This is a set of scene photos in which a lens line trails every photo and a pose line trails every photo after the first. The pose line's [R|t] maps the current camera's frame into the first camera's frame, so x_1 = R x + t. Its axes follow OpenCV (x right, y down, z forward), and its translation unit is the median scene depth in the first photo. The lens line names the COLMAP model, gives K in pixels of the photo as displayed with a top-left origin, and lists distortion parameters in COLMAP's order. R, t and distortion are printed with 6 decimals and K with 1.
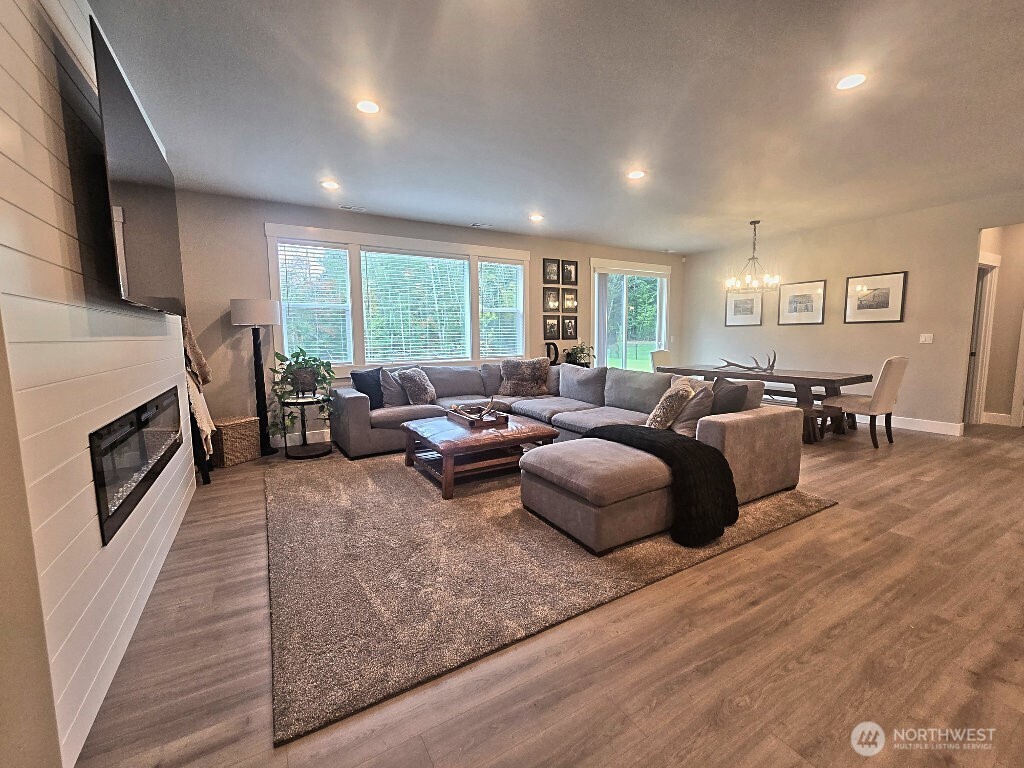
lens RADIAL K [[424.2, 0, 507.4], [0, 424.2, 379.8], [0, 0, 1]] dist [-0.004723, 0.001982]
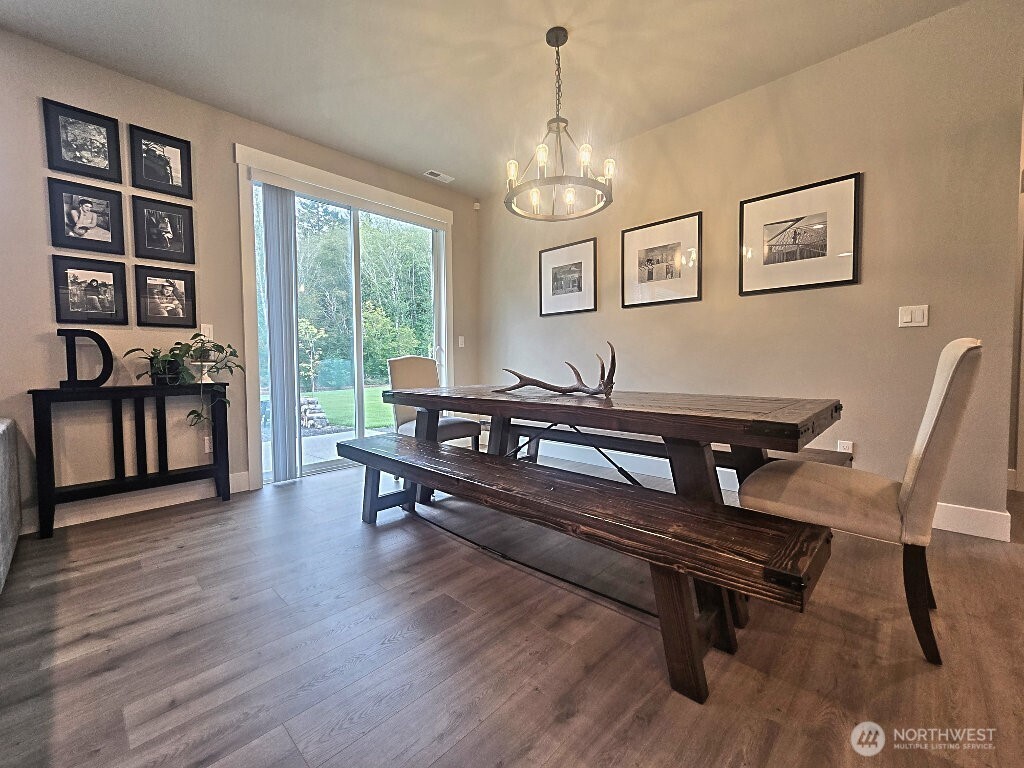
lens RADIAL K [[424.2, 0, 508.7], [0, 424.2, 378.8], [0, 0, 1]] dist [-0.004723, 0.001982]
pose [[0.960578, -0.009697, 0.277841, 0.362775], [0.027770, 0.997740, -0.061188, -0.012753], [-0.276619, 0.066491, 0.958677, 0.551955]]
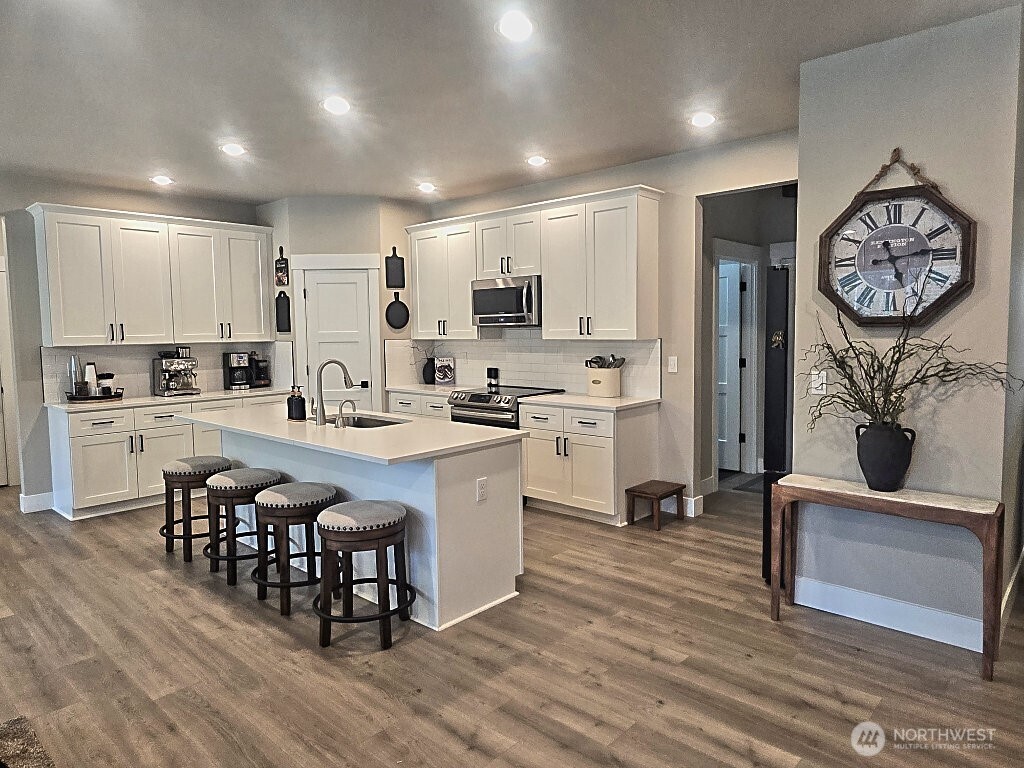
lens RADIAL K [[656.8, 0, 507.4], [0, 656.8, 381.2], [0, 0, 1]] dist [0.000209, 0.002599]
pose [[-0.294581, -0.060137, 0.953732, -0.065120], [0.113744, 0.988717, 0.097476, -0.060616], [-0.948833, 0.137196, -0.284417, 0.291397]]
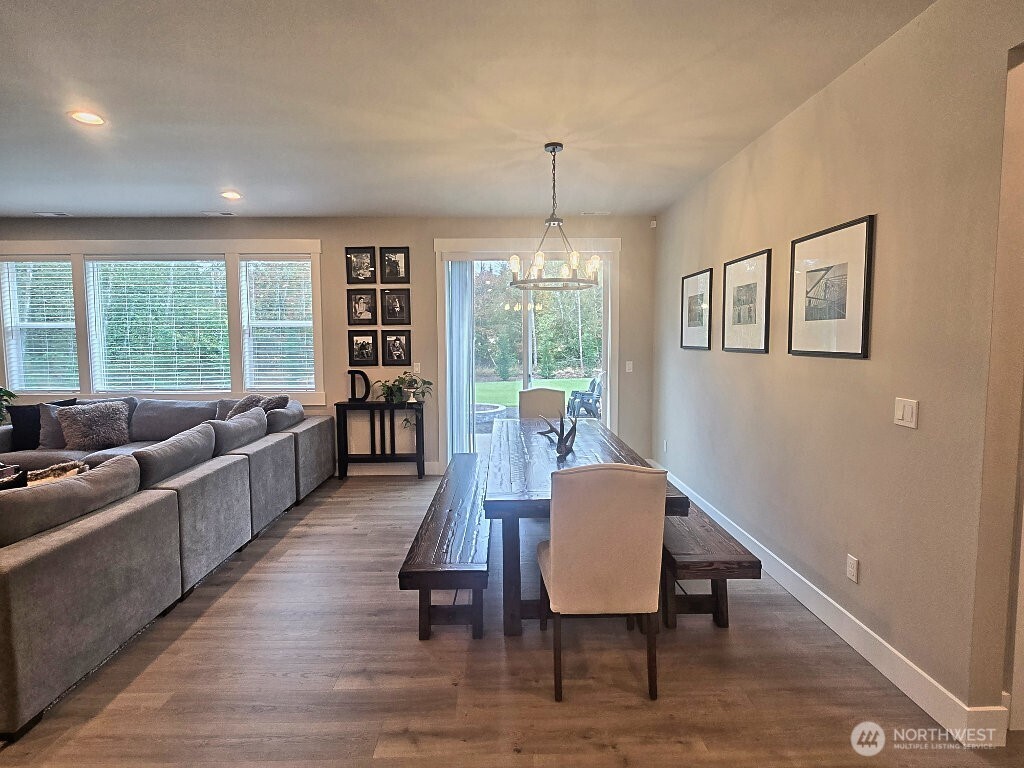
lens RADIAL K [[530.8, 0, 509.6], [0, 530.8, 378.2], [0, 0, 1]] dist [-0.001955, -0.002343]
pose [[0.873852, 0.042271, -0.484351, 0.730625], [-0.052624, 0.998584, -0.007792, -0.082939], [0.483336, 0.032297, 0.874839, 0.385546]]
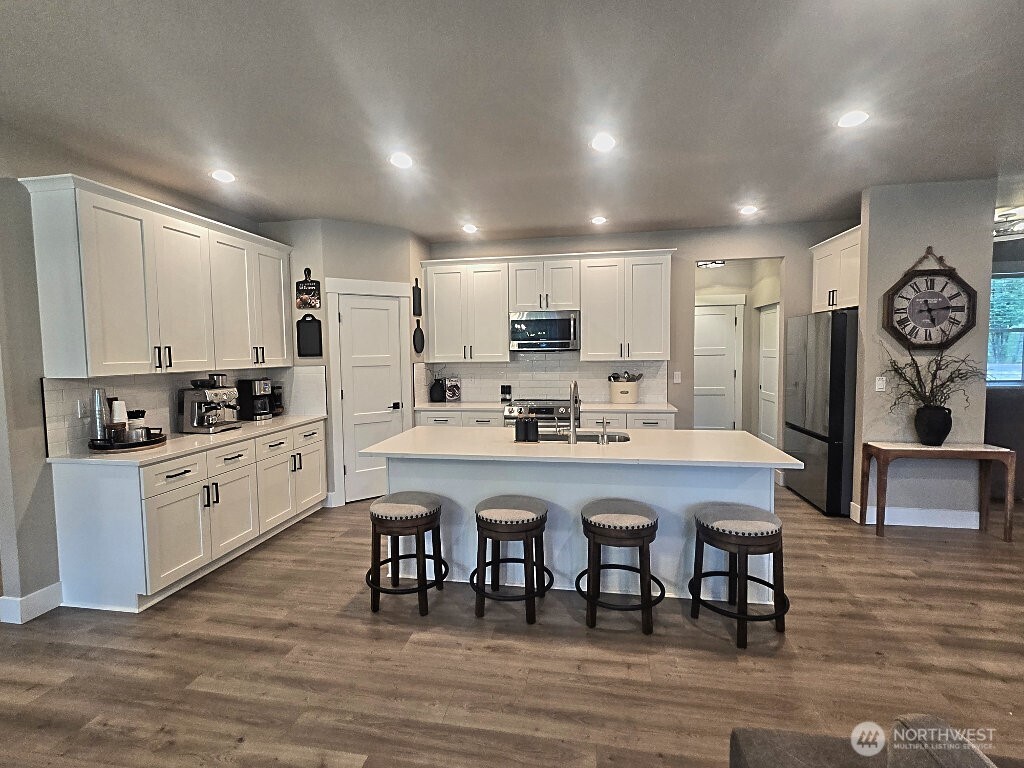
lens RADIAL K [[475.6, 0, 511.1], [0, 475.6, 381.2], [0, 0, 1]] dist [-0.001575, 0.000853]
pose [[-0.762697, -0.017467, 0.646520, 0.310219], [0.089162, 0.987251, 0.131857, -0.105433], [-0.640581, 0.158212, -0.751415, 0.656854]]
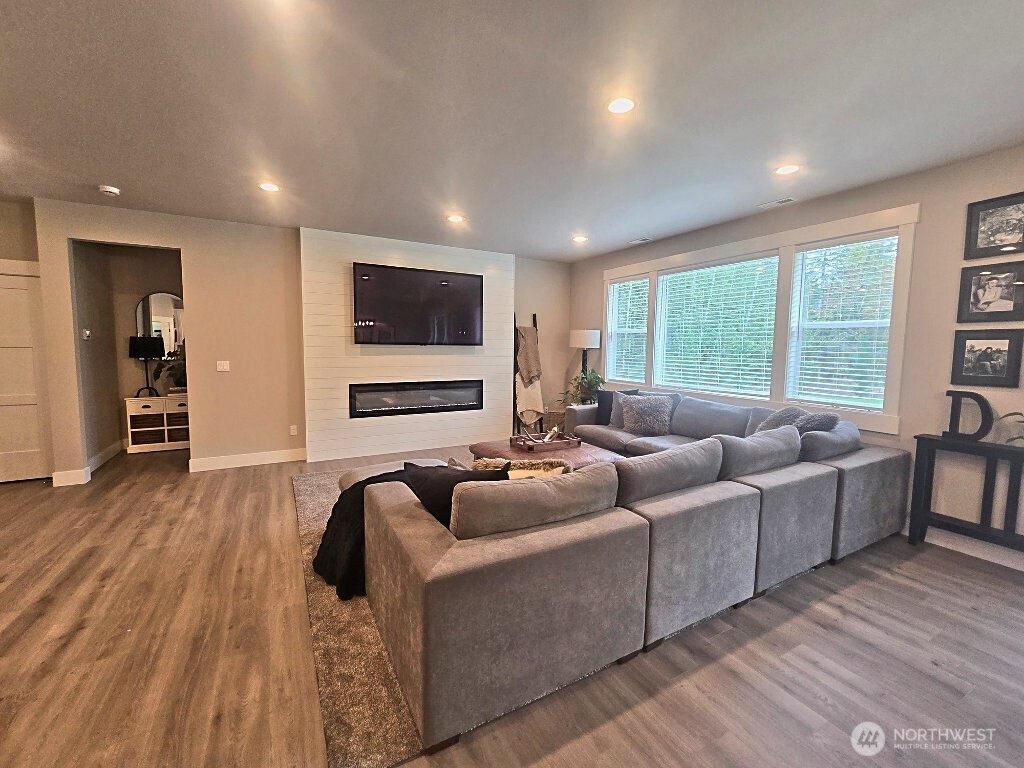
lens RADIAL K [[424.2, 0, 508.6], [0, 424.2, 379.9], [0, 0, 1]] dist [-0.004723, 0.001982]
pose [[-0.024513, 0.092940, -0.995370, 0.554537], [-0.113992, 0.988915, 0.095145, -0.088875], [0.993179, 0.115796, -0.013647, 0.540442]]
